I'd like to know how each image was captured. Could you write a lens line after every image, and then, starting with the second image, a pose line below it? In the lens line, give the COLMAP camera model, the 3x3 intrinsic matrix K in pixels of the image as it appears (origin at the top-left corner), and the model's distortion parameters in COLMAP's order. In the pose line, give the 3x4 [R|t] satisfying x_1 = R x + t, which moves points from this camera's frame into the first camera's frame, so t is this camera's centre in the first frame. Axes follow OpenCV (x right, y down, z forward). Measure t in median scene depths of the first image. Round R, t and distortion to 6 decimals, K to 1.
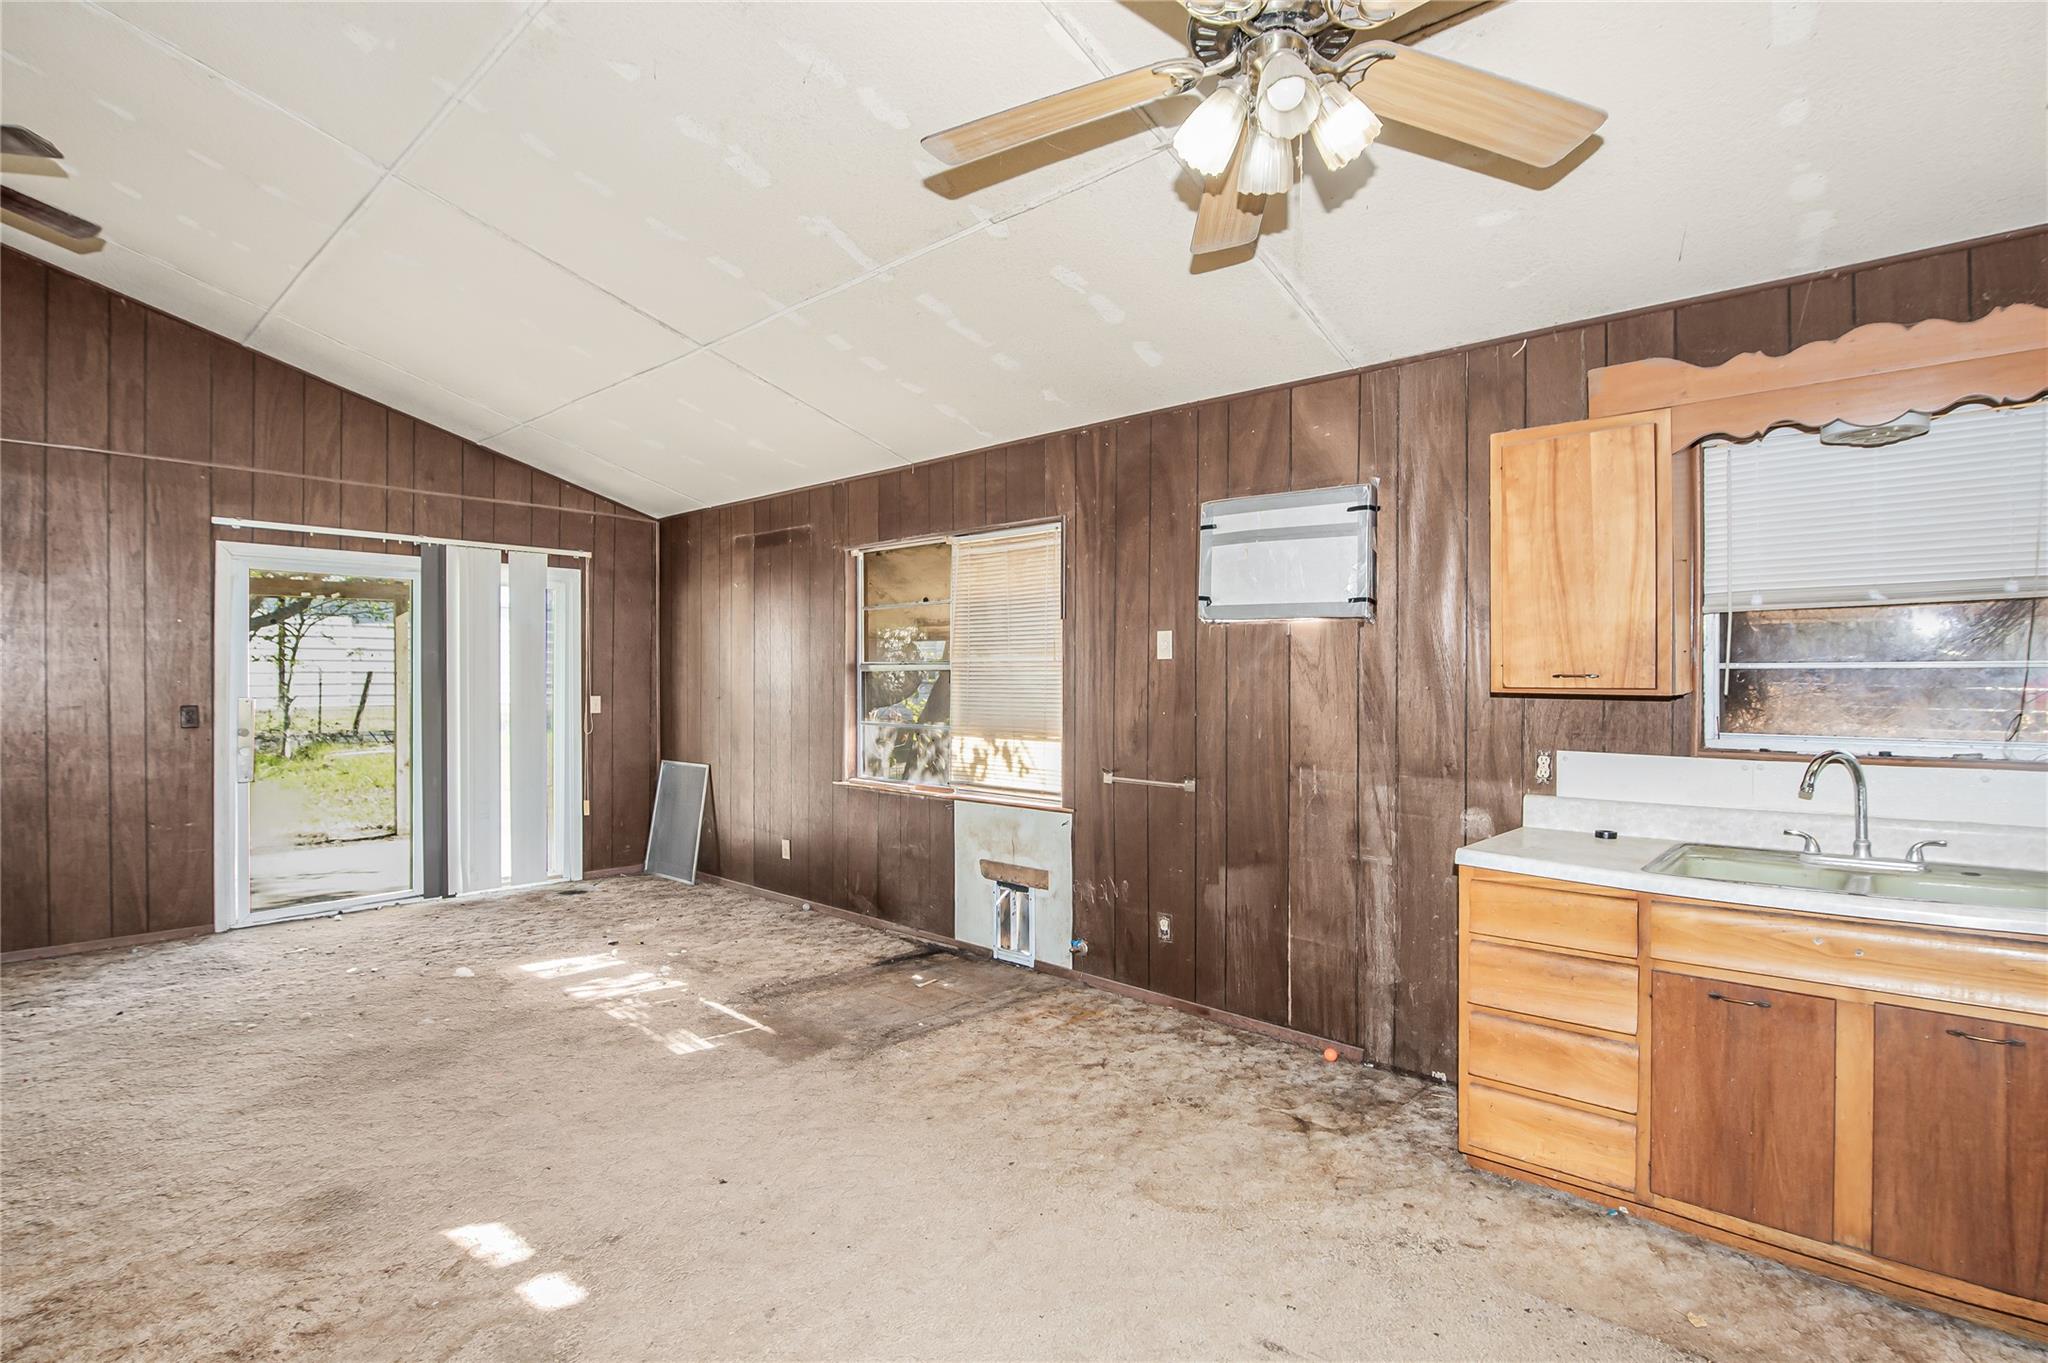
lens RADIAL K [[997.4, 0, 1024.0], [0, 997.4, 681.5], [0, 0, 1]] dist [-0.003446, -0.008963]
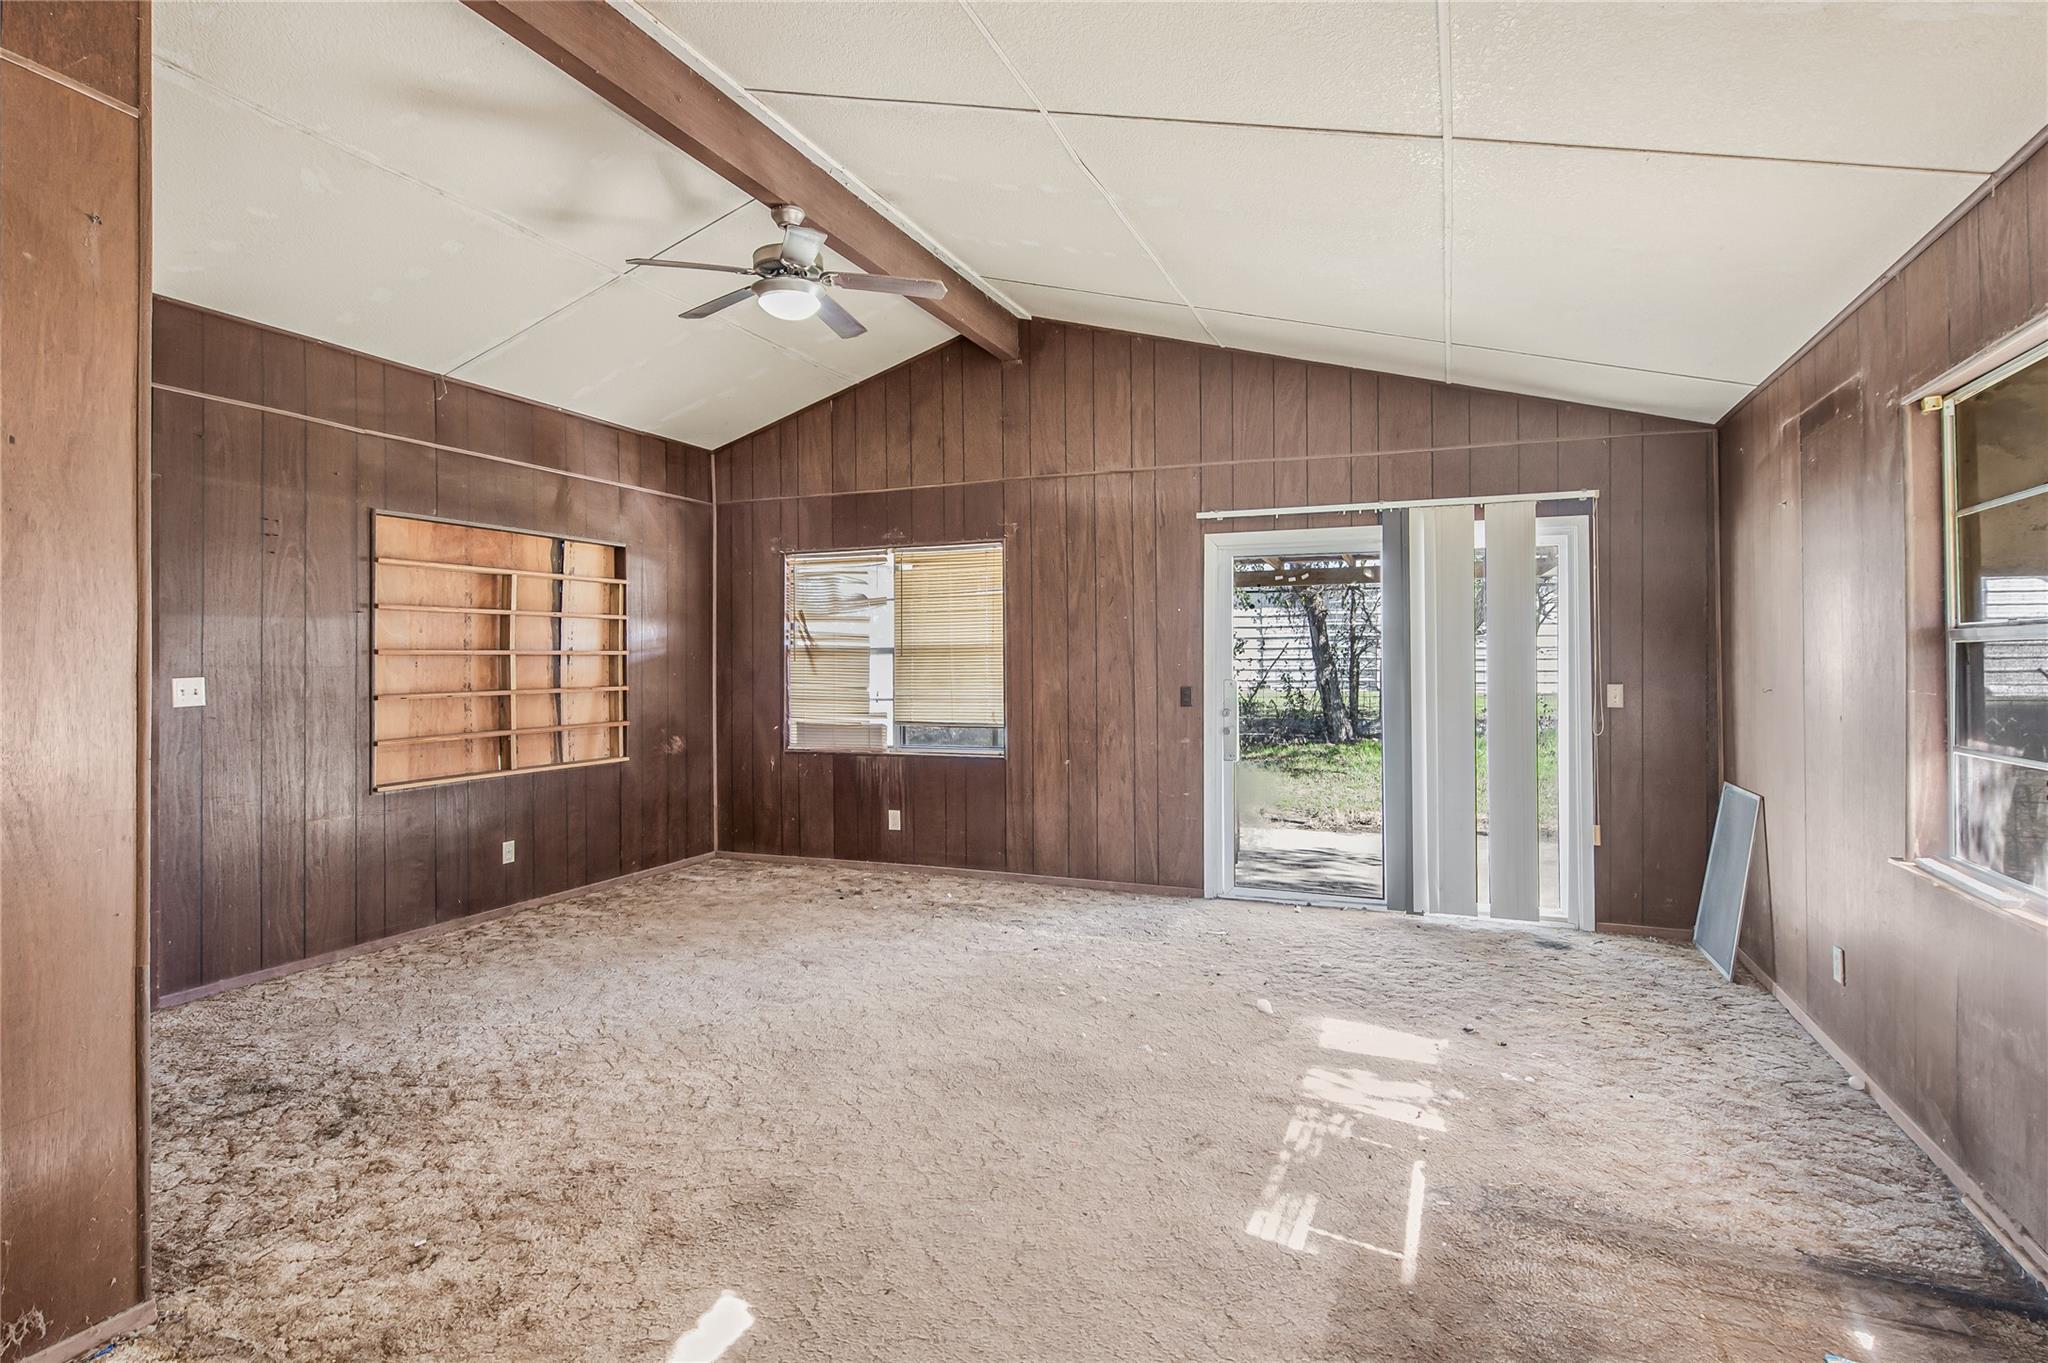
lens RADIAL K [[1019.9, 0, 1024.4], [0, 1019.9, 653.8], [0, 0, 1]] dist [-0.000481, -0.001514]
pose [[0.344516, -0.011154, -0.938714, 0.189225], [-0.000098, 0.999929, -0.011917, 0.002050], [0.938781, 0.004198, 0.344490, 0.507590]]
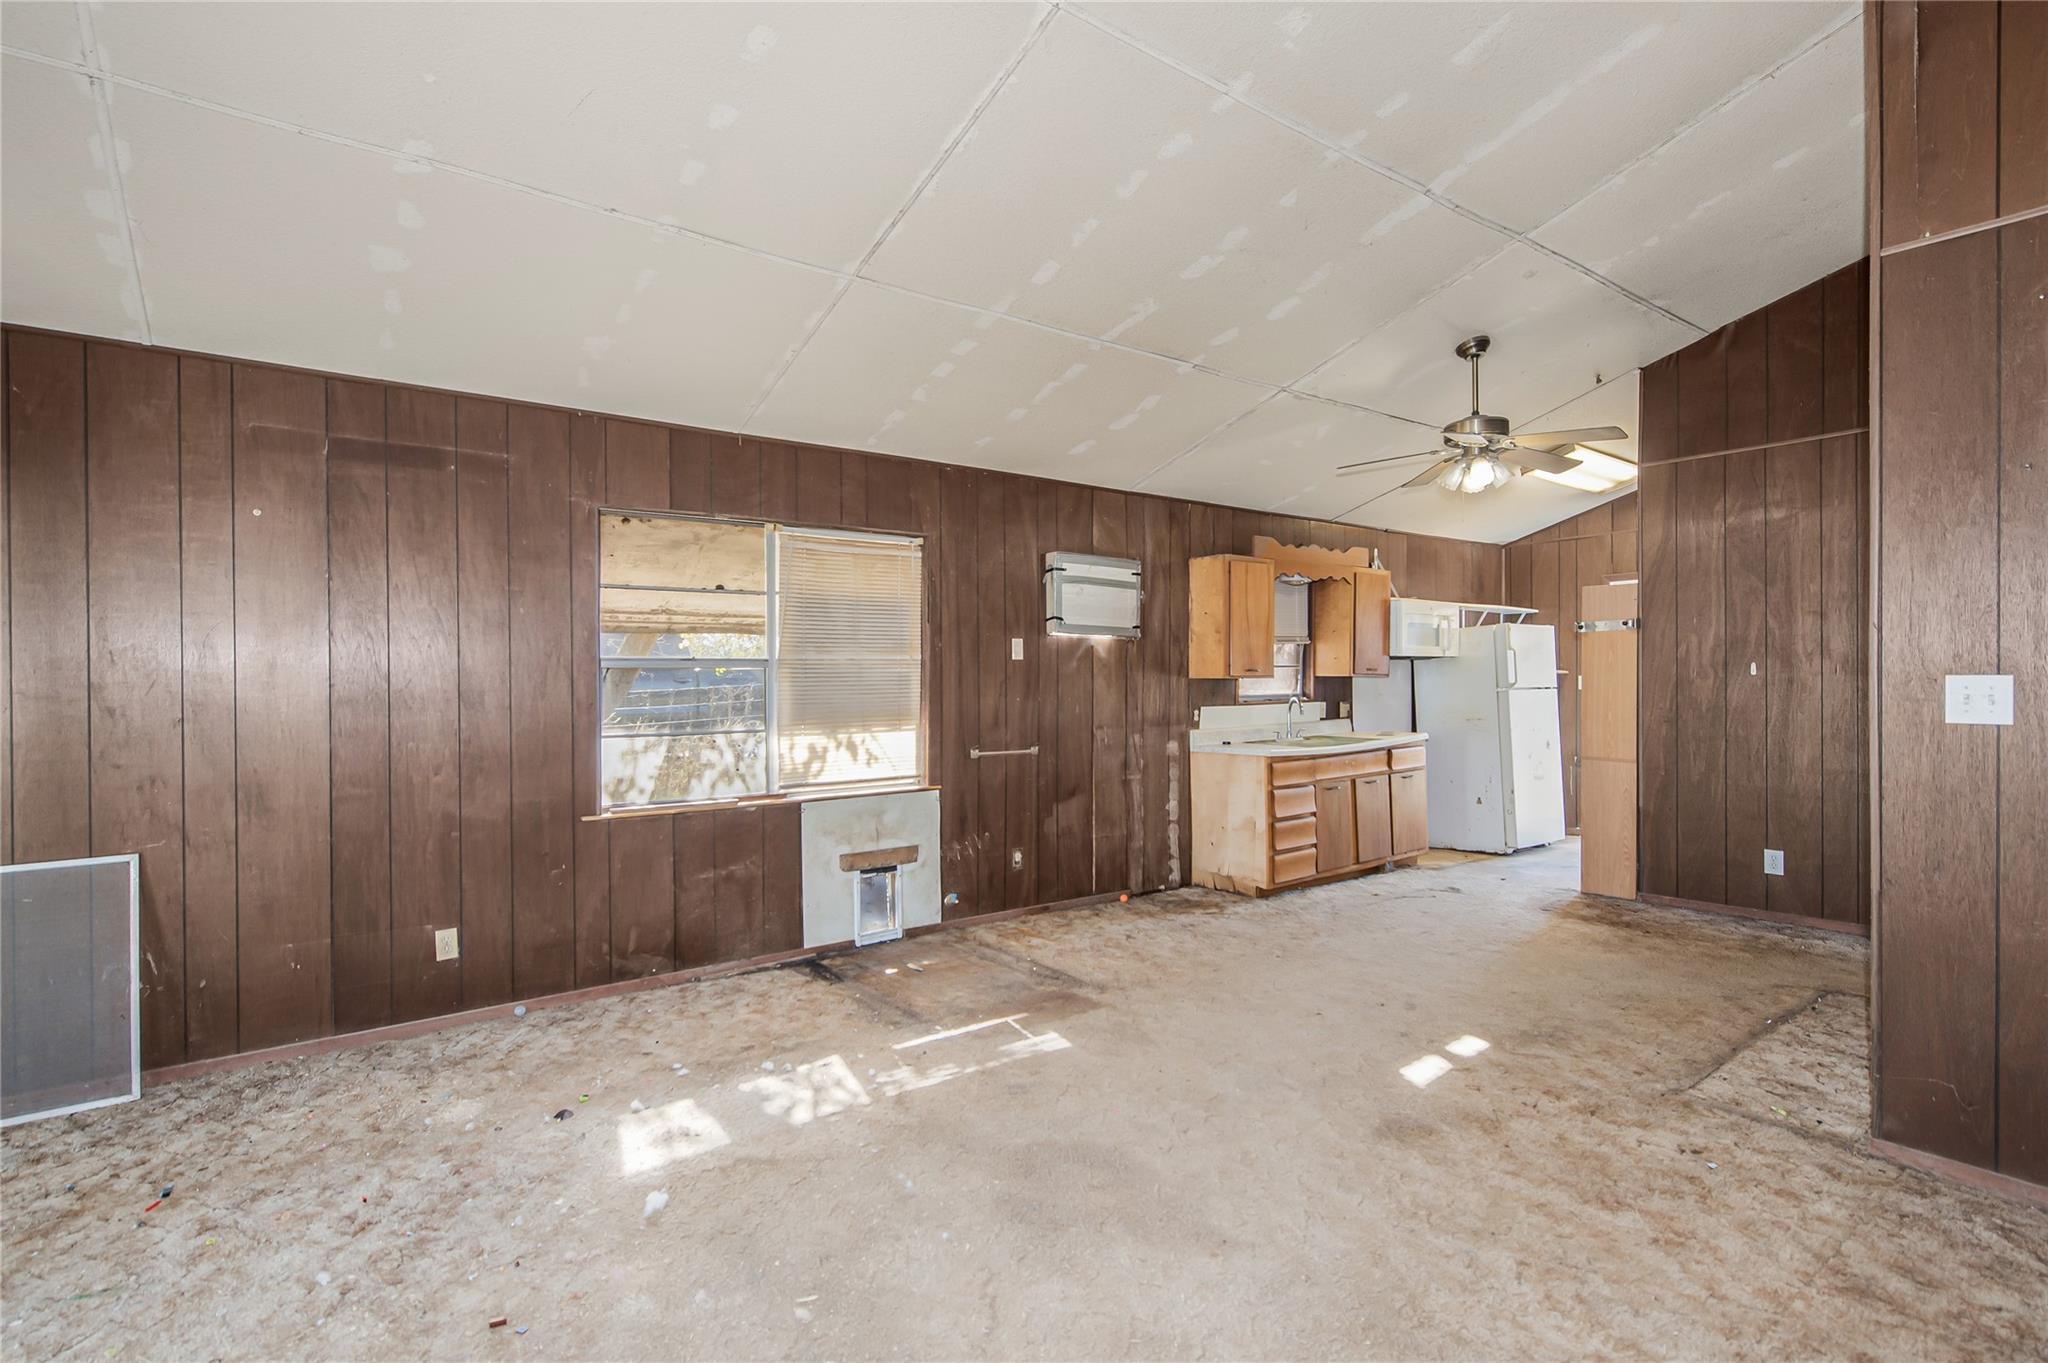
lens RADIAL K [[981.6, 0, 1025.8], [0, 981.6, 676.6], [0, 0, 1]] dist [0.003735, -0.000189]
pose [[0.174637, -0.002552, 0.984630, -1.077078], [0.013319, 0.999911, 0.000229, 0.000307], [-0.984543, 0.013074, 0.174656, 0.698307]]
